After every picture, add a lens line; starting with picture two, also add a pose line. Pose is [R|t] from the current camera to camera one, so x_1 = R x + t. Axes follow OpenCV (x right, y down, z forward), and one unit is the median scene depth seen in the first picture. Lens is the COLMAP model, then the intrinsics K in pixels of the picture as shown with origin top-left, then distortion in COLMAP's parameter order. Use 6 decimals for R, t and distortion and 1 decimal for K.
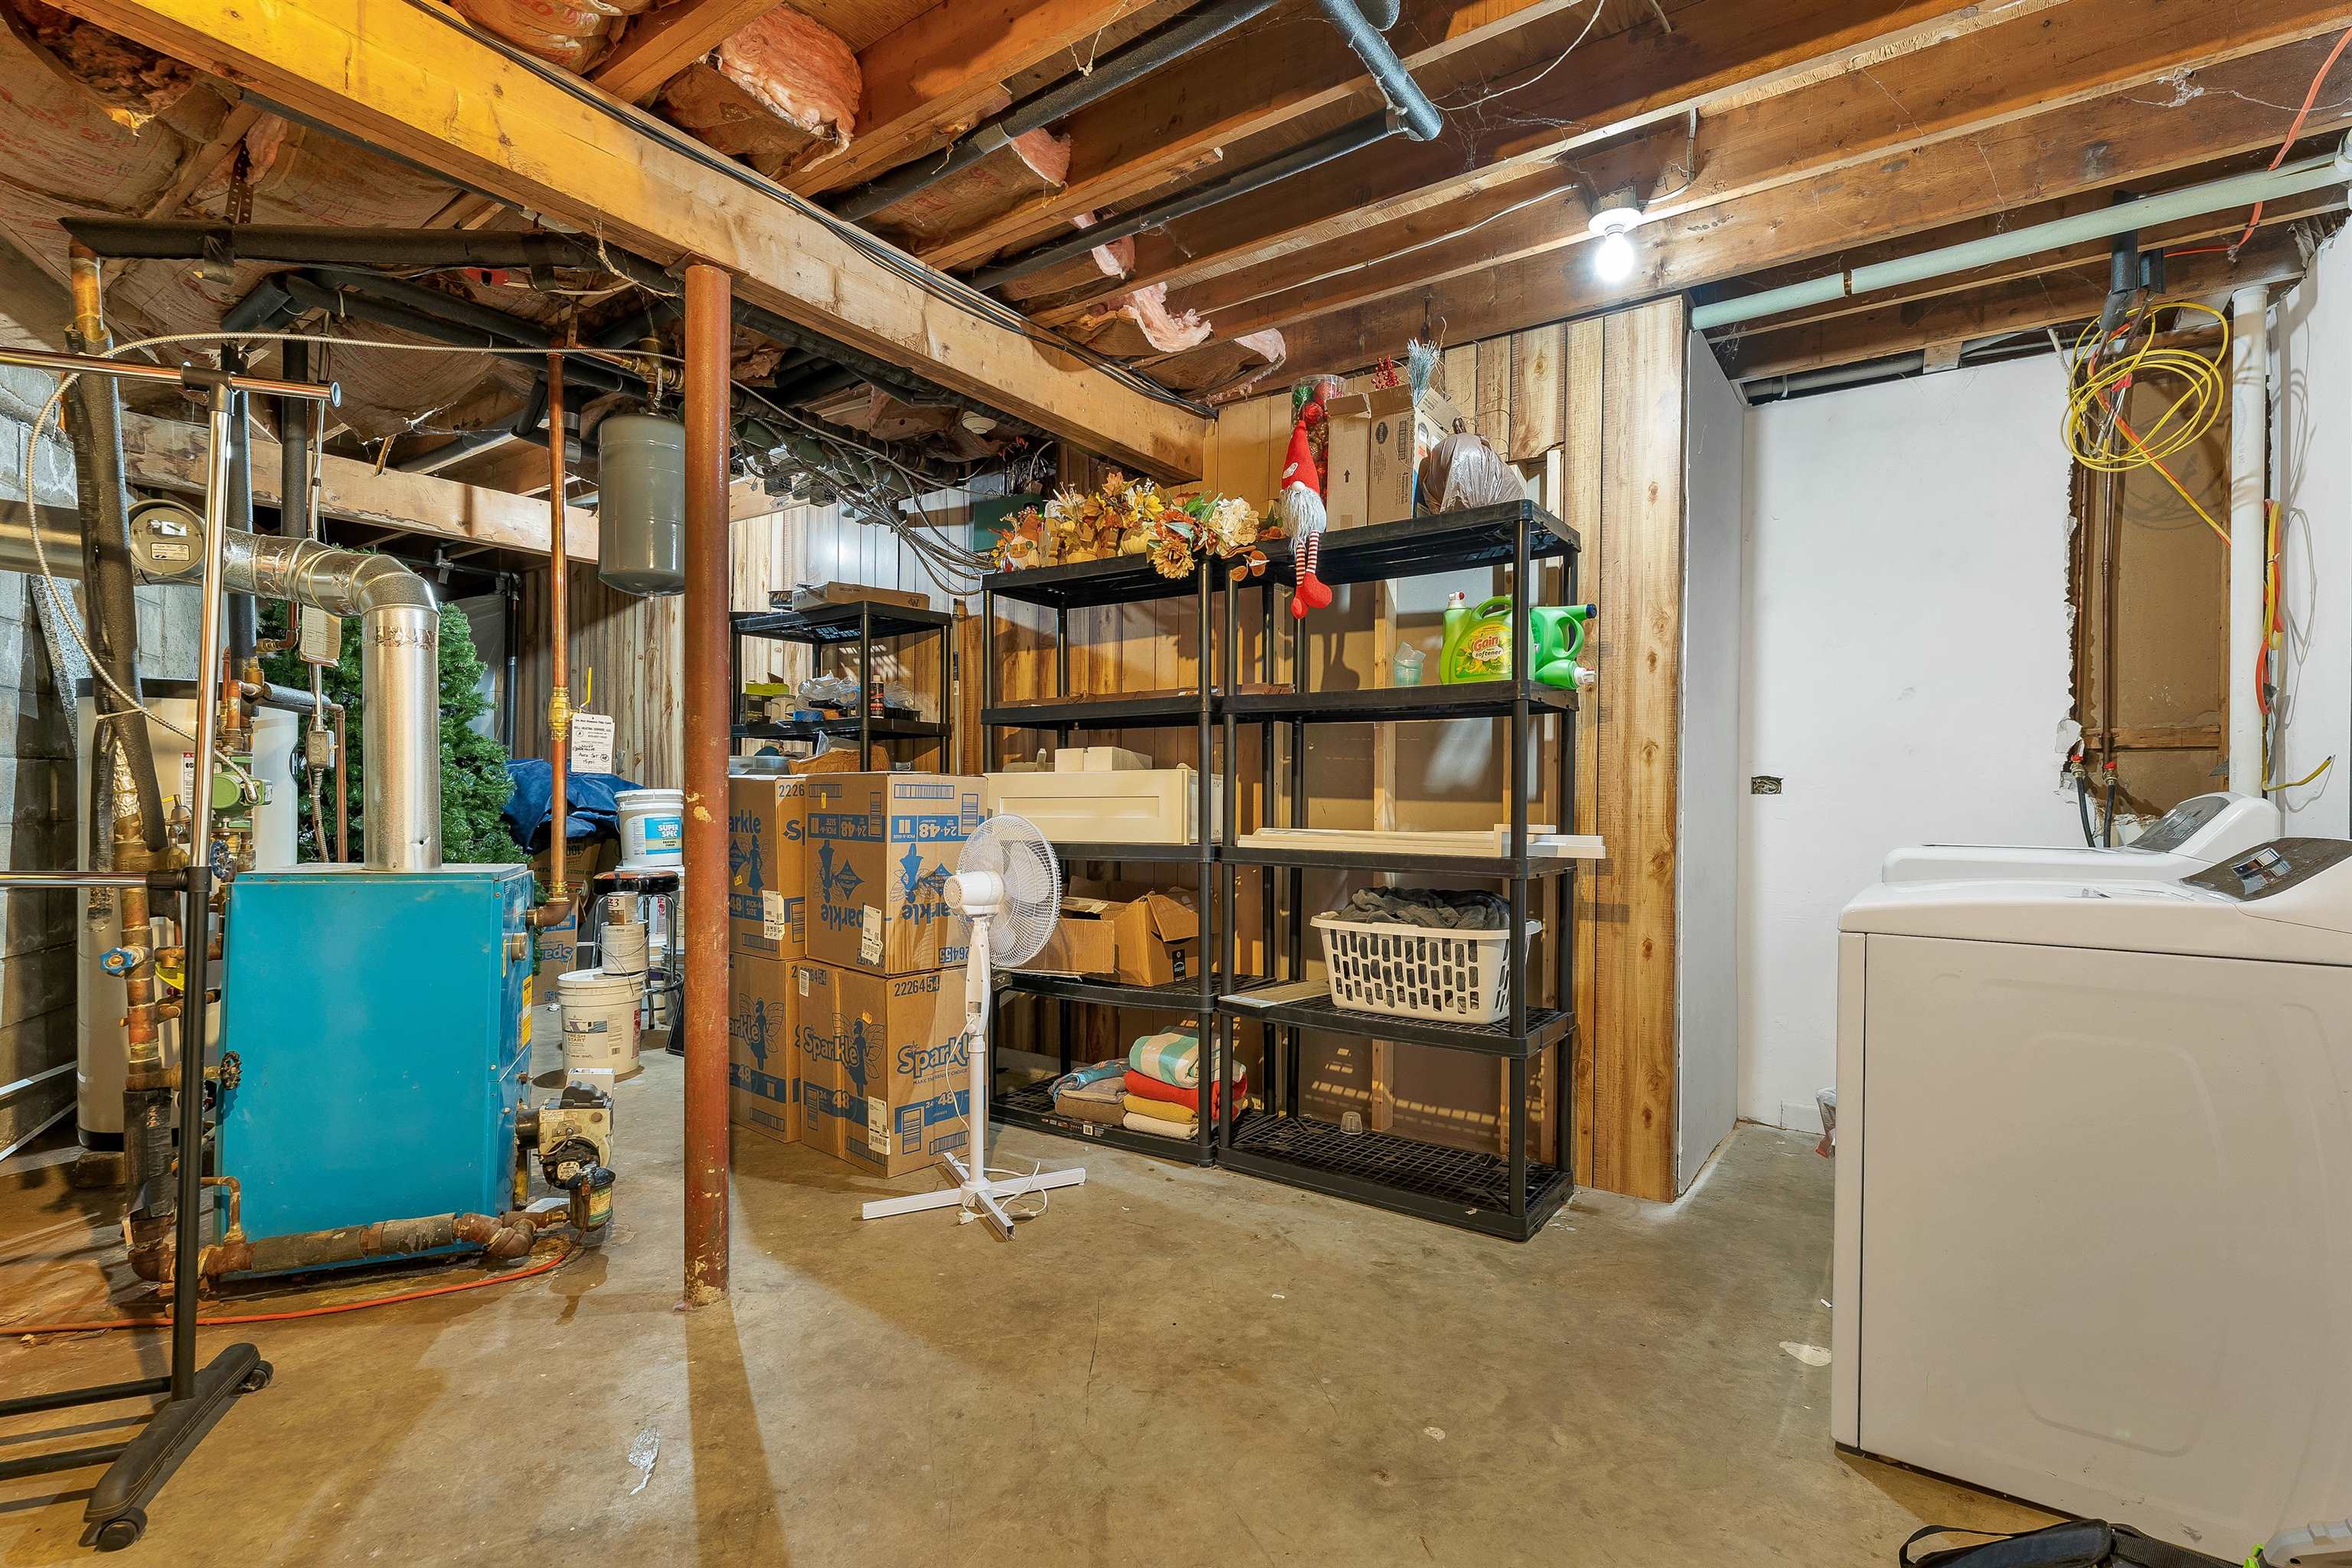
lens RADIAL K [[1073.7, 0, 1172.9], [0, 1073.7, 795.4], [0, 0, 1]] dist [-0.000617, 0.000000]
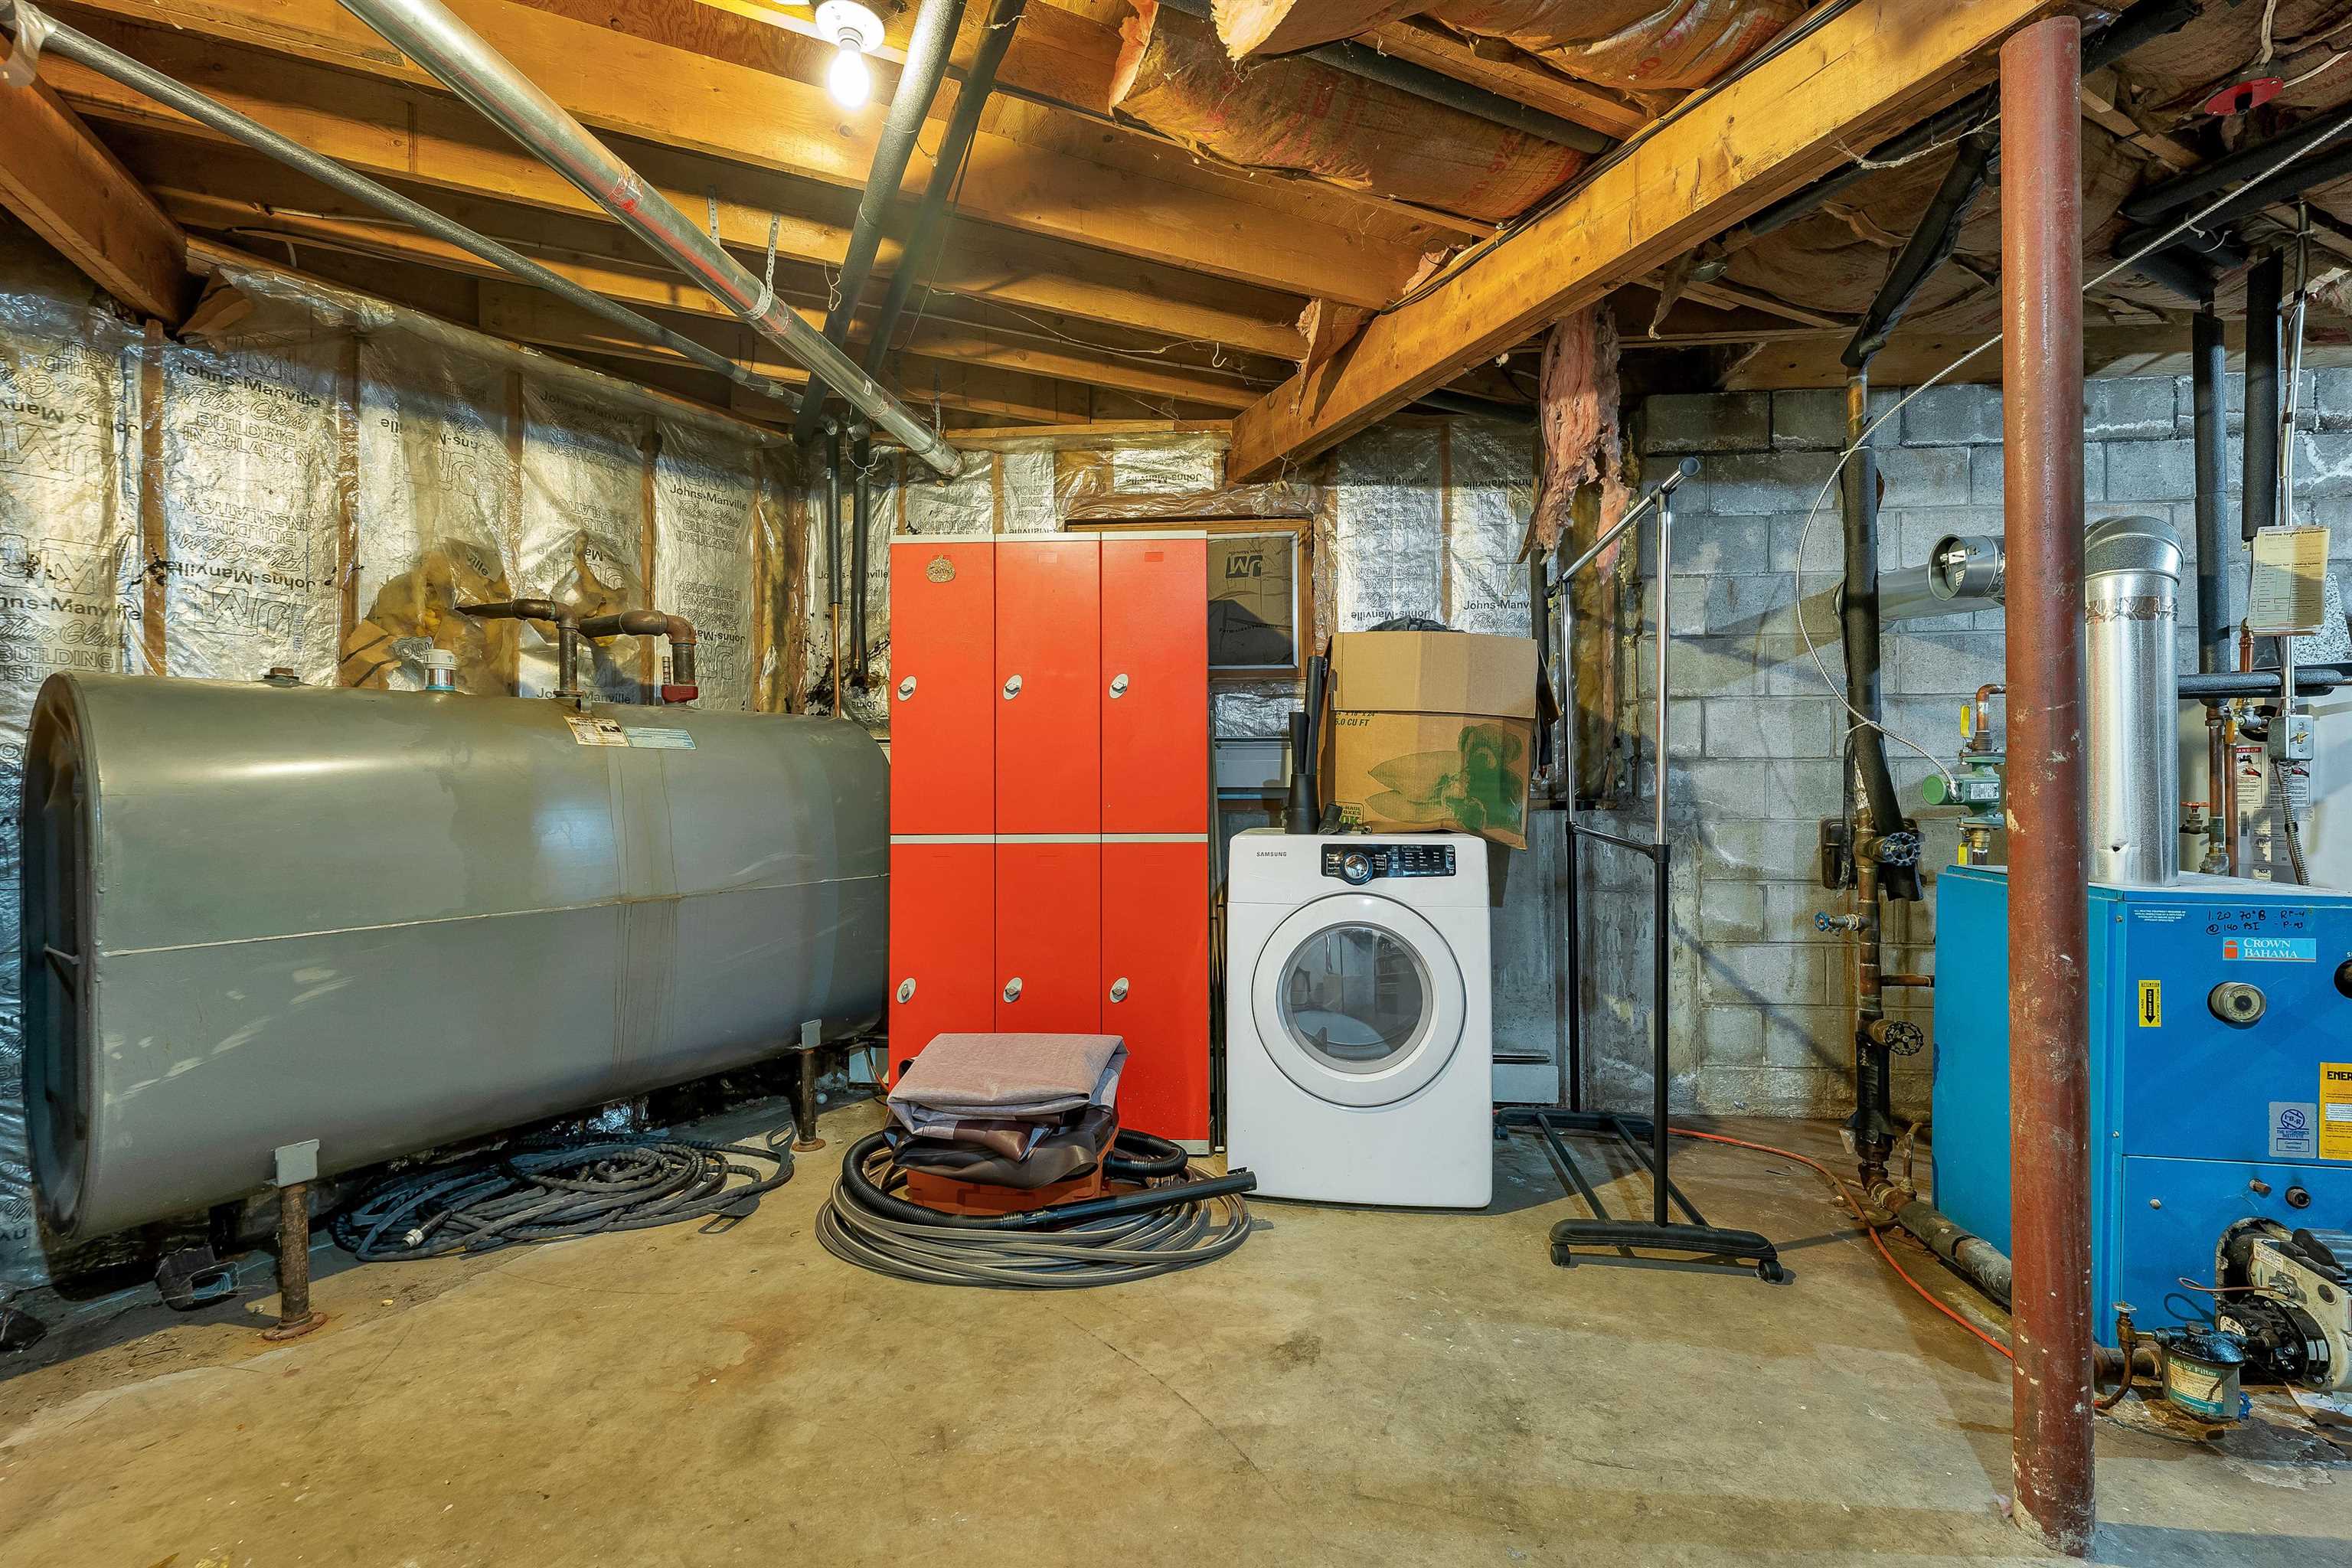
lens RADIAL K [[1015.3, 0, 1172.2], [0, 1015.3, 787.8], [0, 0, 1]] dist [-0.000161, -0.000084]
pose [[-0.508786, -0.012898, -0.860796, 0.367243], [-0.006363, 0.999917, -0.011222, 0.009449], [0.860870, -0.000233, -0.508826, 0.768595]]
